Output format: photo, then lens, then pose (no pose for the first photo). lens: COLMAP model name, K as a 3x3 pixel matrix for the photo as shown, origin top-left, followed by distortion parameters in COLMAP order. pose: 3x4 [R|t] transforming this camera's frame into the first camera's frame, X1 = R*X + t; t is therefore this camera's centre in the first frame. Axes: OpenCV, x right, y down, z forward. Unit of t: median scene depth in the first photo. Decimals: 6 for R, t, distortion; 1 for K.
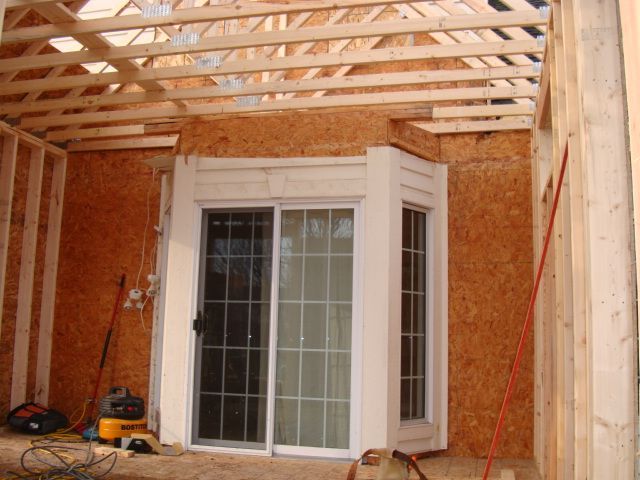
lens RADIAL K [[694.4, 0, 320.2], [0, 694.4, 246.2], [0, 0, 1]] dist [-0.106604, 0.000000]
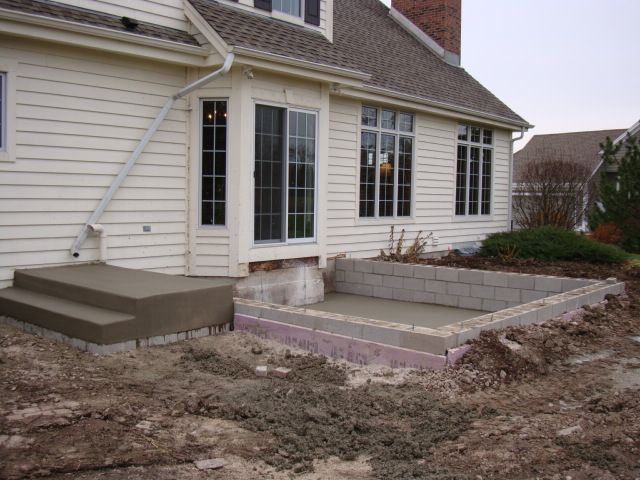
lens RADIAL K [[675.1, 0, 318.0], [0, 675.1, 238.0], [0, 0, 1]] dist [-0.014193, 0.000000]
pose [[0.458232, -0.077684, 0.885431, -1.571988], [-0.143995, 0.976526, 0.160197, -0.019501], [-0.877091, -0.200905, 0.436290, 0.119898]]
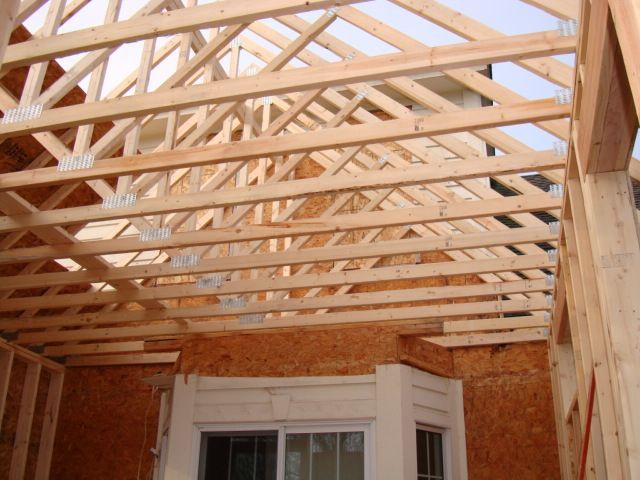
lens RADIAL K [[680.3, 0, 319.1], [0, 680.3, 236.1], [0, 0, 1]] dist [-0.097543, 0.000000]
pose [[0.999698, -0.015320, -0.019191, 0.010137], [0.009270, 0.959144, -0.282767, -0.050291], [0.022739, 0.282504, 0.958996, 0.057649]]
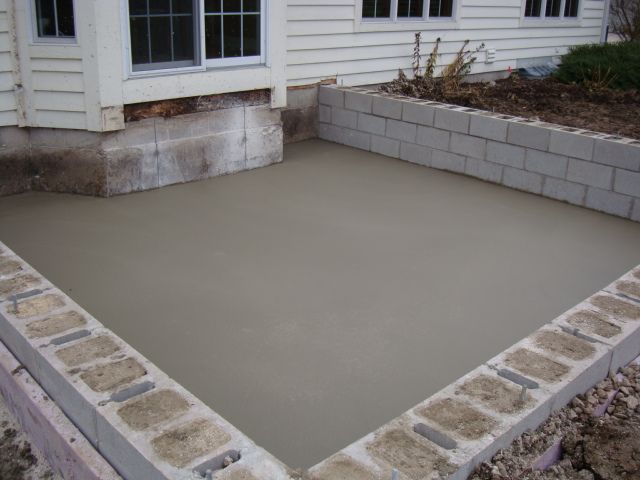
lens RADIAL K [[680.3, 0, 323.3], [0, 680.3, 235.9], [0, 0, 1]] dist [-0.097543, 0.000000]
pose [[0.547465, -0.309496, 0.777492, -0.820989], [-0.141367, 0.881536, 0.450456, 0.031207], [-0.824801, -0.356521, 0.438858, 0.278415]]
